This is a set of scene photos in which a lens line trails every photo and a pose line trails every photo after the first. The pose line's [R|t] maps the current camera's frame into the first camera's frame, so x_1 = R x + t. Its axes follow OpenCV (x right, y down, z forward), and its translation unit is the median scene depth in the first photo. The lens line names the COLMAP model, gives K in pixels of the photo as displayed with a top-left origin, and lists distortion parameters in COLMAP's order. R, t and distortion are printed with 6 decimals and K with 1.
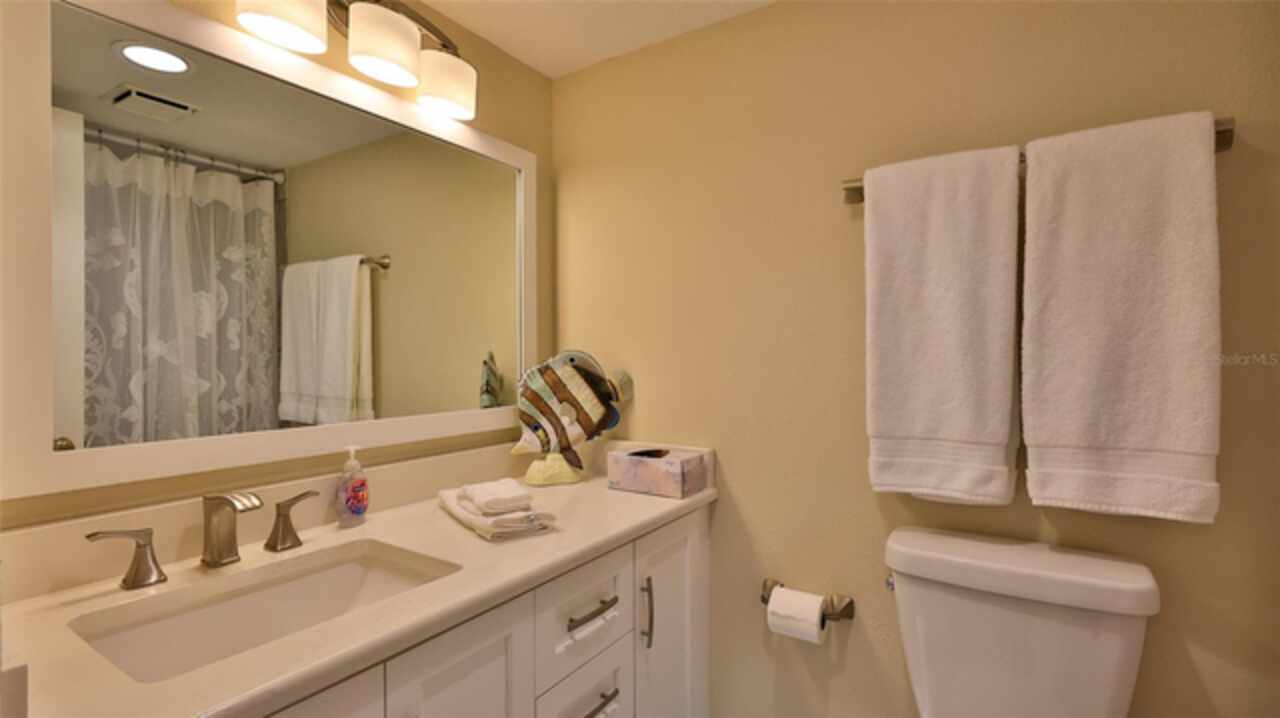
lens RADIAL K [[574.7, 0, 640.4], [0, 574.7, 360.6], [0, 0, 1]] dist [-0.001179, 0.000893]
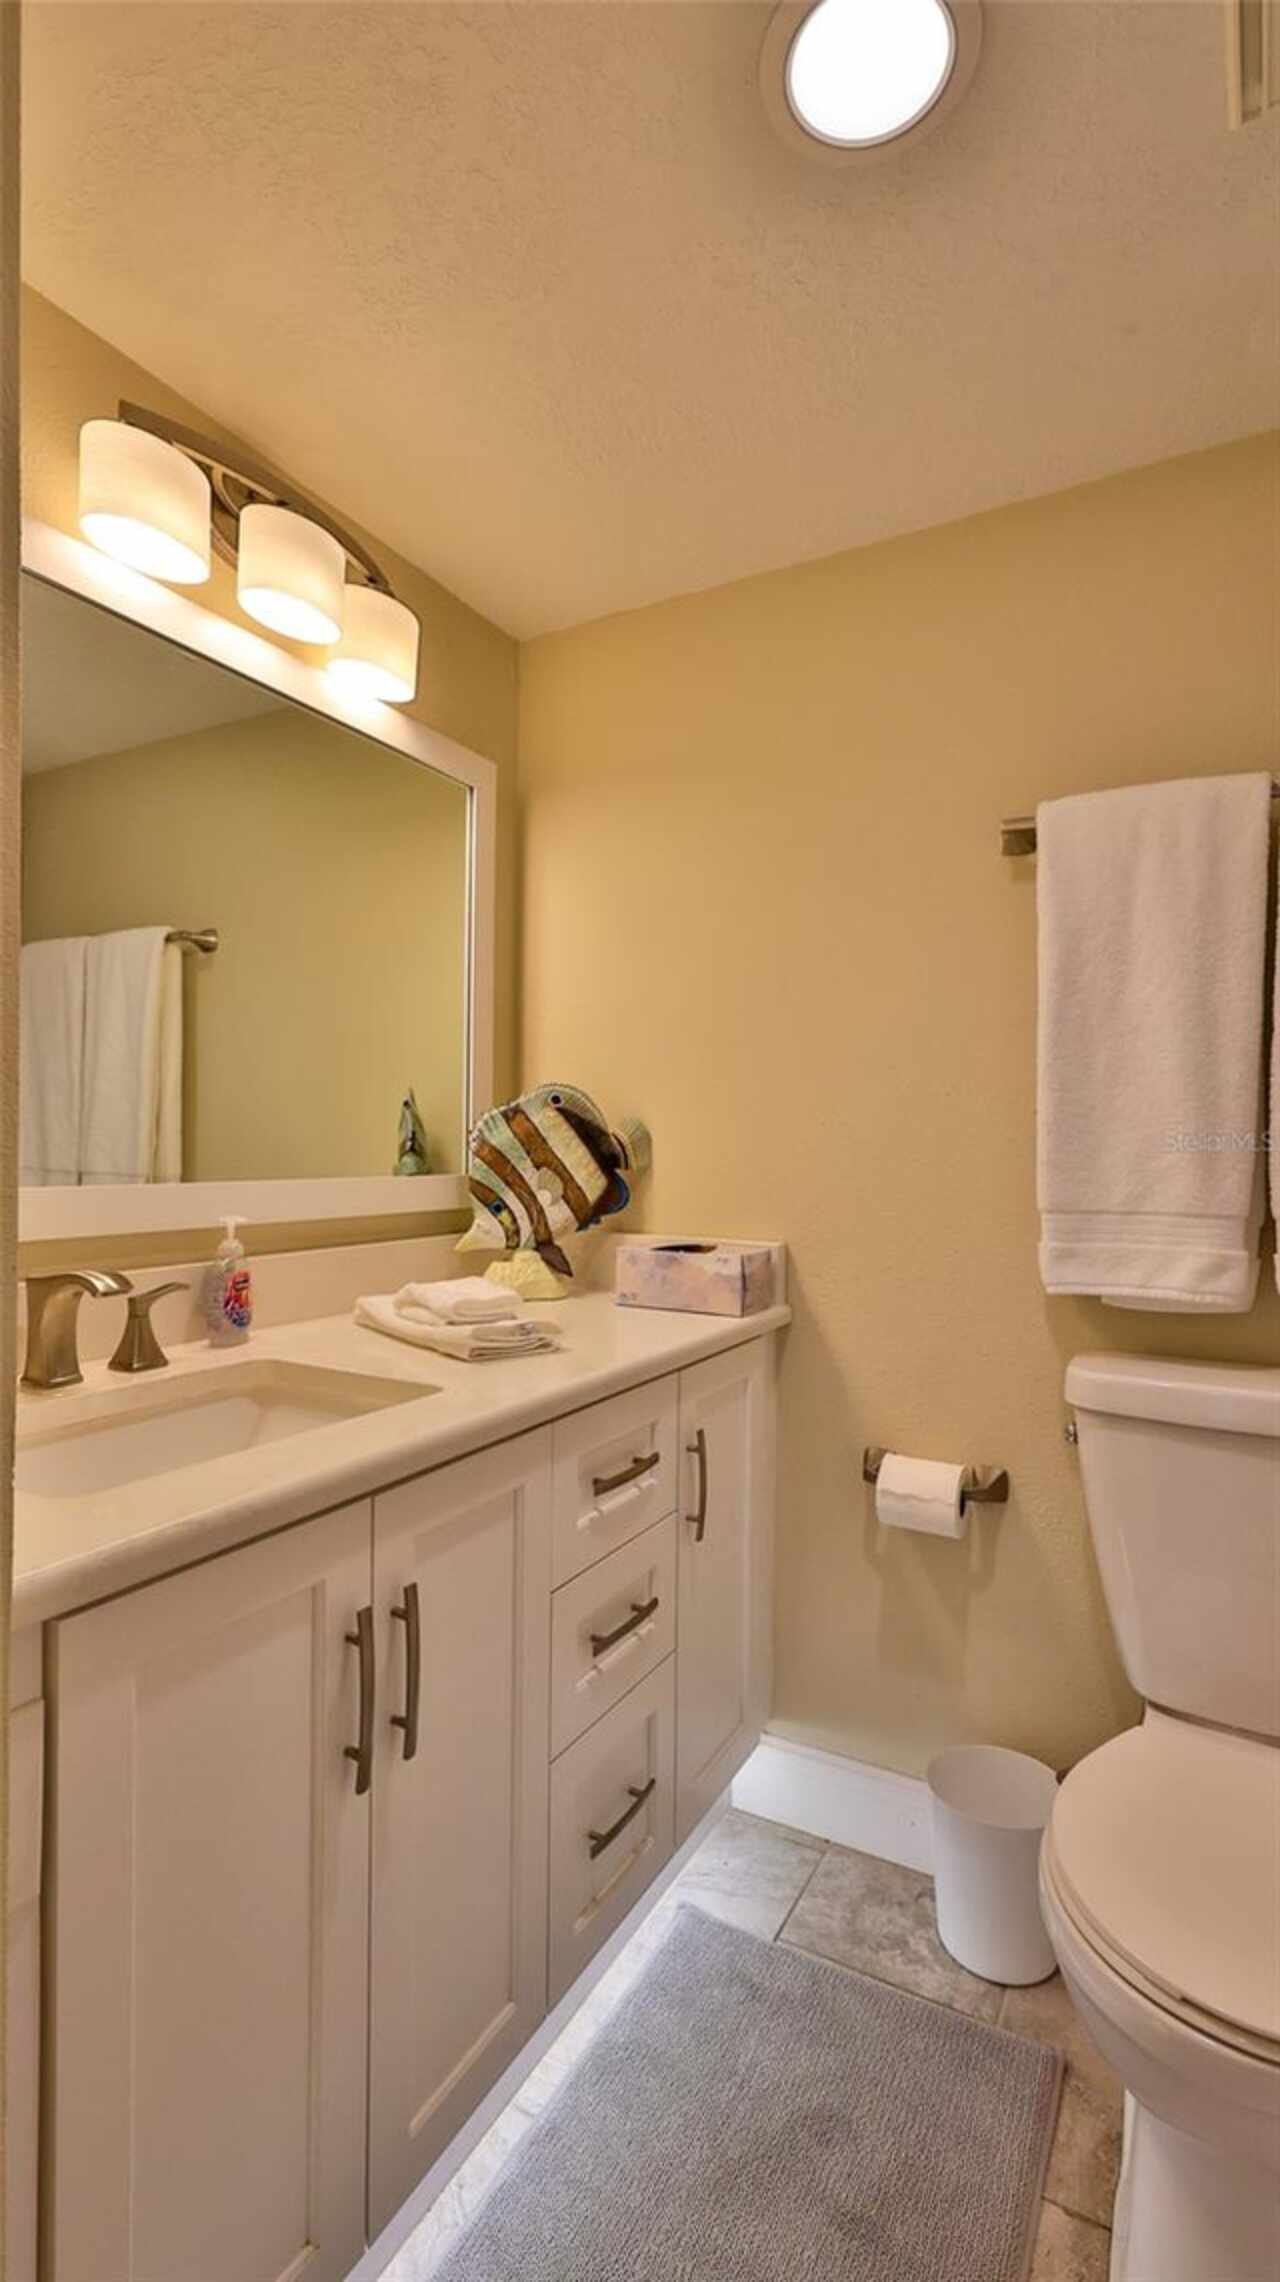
lens RADIAL K [[1024.7, 0, 641.4], [0, 1024.7, 1148.2], [0, 0, 1]] dist [-0.001179, 0.000893]
pose [[0.997807, 0.014548, 0.064576, -0.127630], [-0.014307, 0.999889, -0.004195, 0.070705], [-0.064630, 0.003261, 0.997904, -0.128577]]
